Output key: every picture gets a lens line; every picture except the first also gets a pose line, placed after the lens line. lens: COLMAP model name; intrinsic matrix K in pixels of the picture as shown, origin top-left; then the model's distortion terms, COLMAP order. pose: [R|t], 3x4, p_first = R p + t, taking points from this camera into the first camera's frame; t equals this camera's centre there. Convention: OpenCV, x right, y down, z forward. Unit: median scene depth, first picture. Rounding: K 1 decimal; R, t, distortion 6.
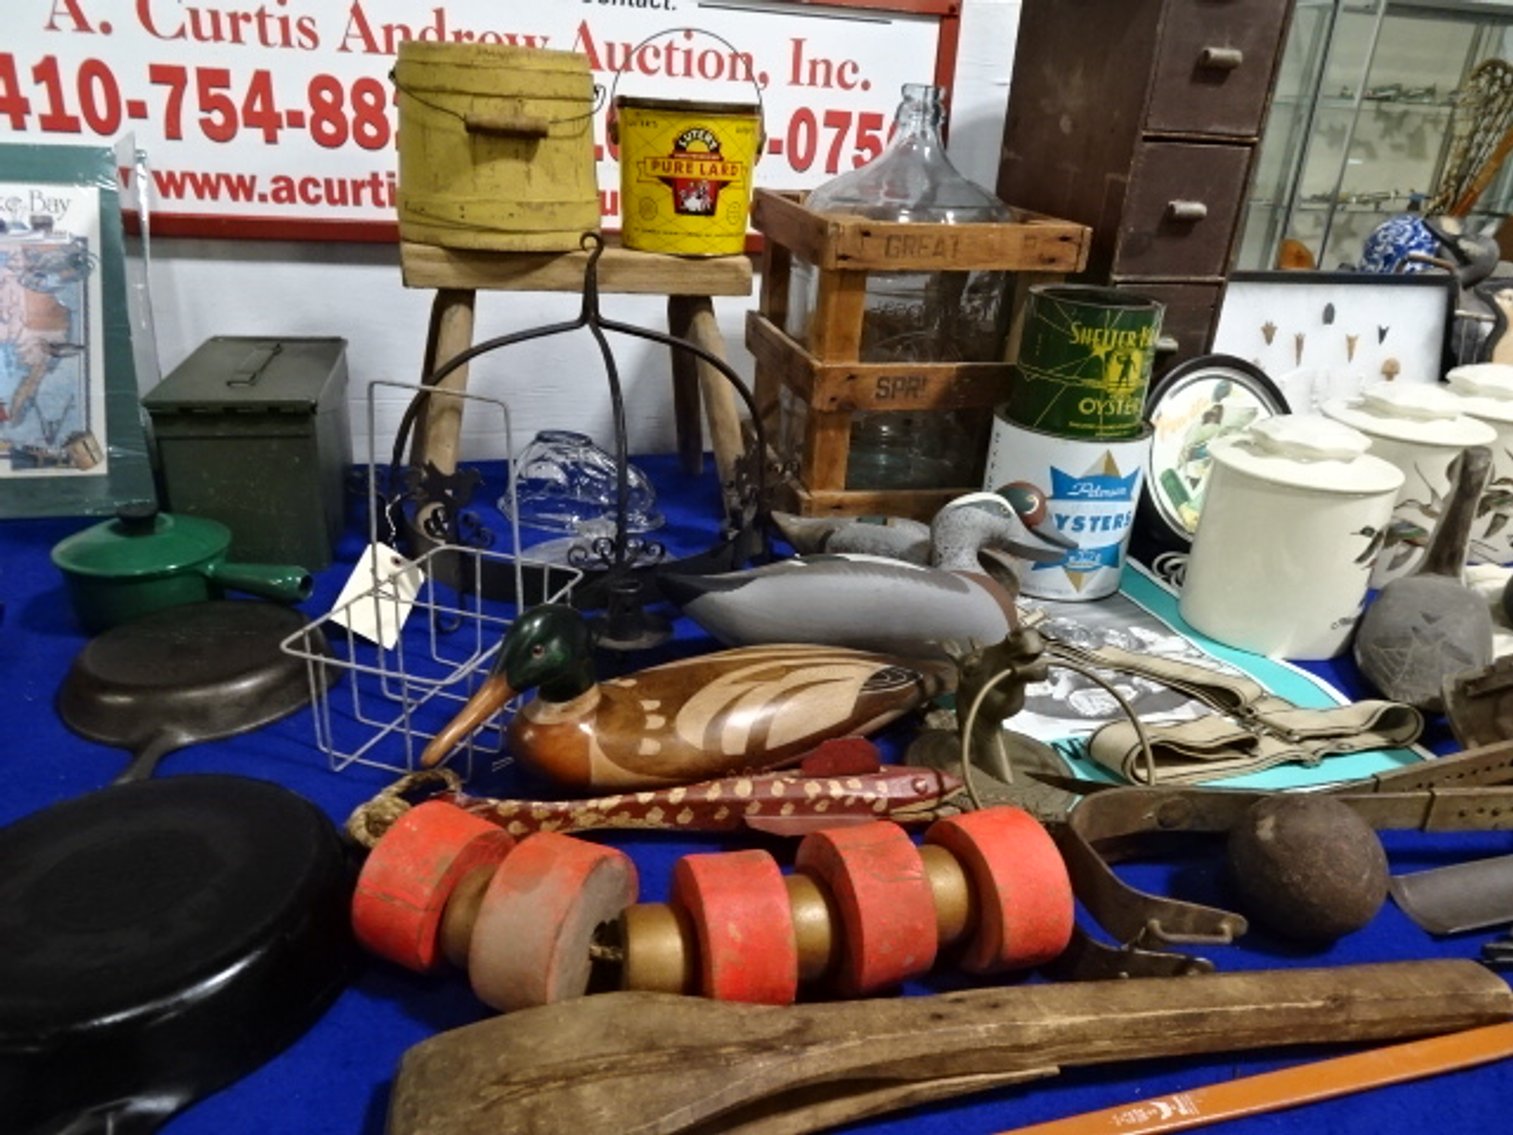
lens RADIAL K [[1085.6, 0, 756.5], [0, 1085.6, 567.5], [0, 0, 1]] dist [0.003783, -0.002519]
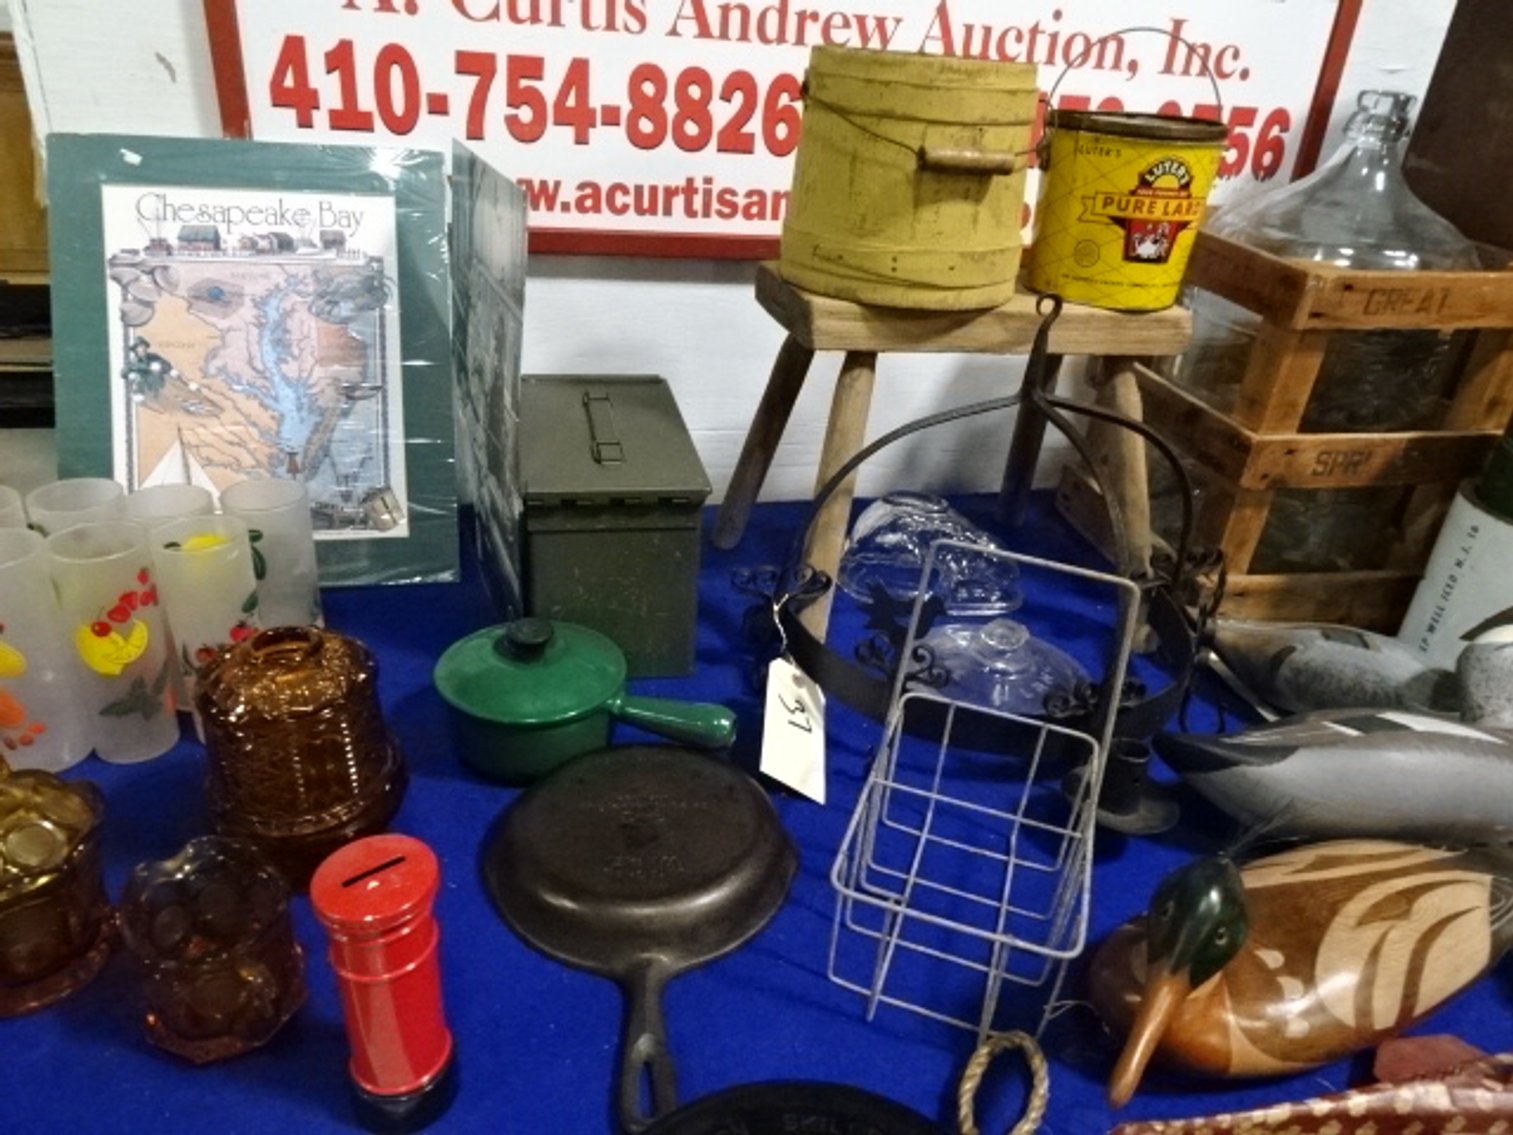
lens RADIAL K [[1088.2, 0, 756.5], [0, 1088.2, 567.5], [0, 0, 1]] dist [0.014995, -0.004414]
pose [[0.999088, 0.031231, -0.029132, -0.293510], [-0.029233, 0.997348, 0.066644, -0.127857], [0.031136, -0.065732, 0.997351, 0.134906]]
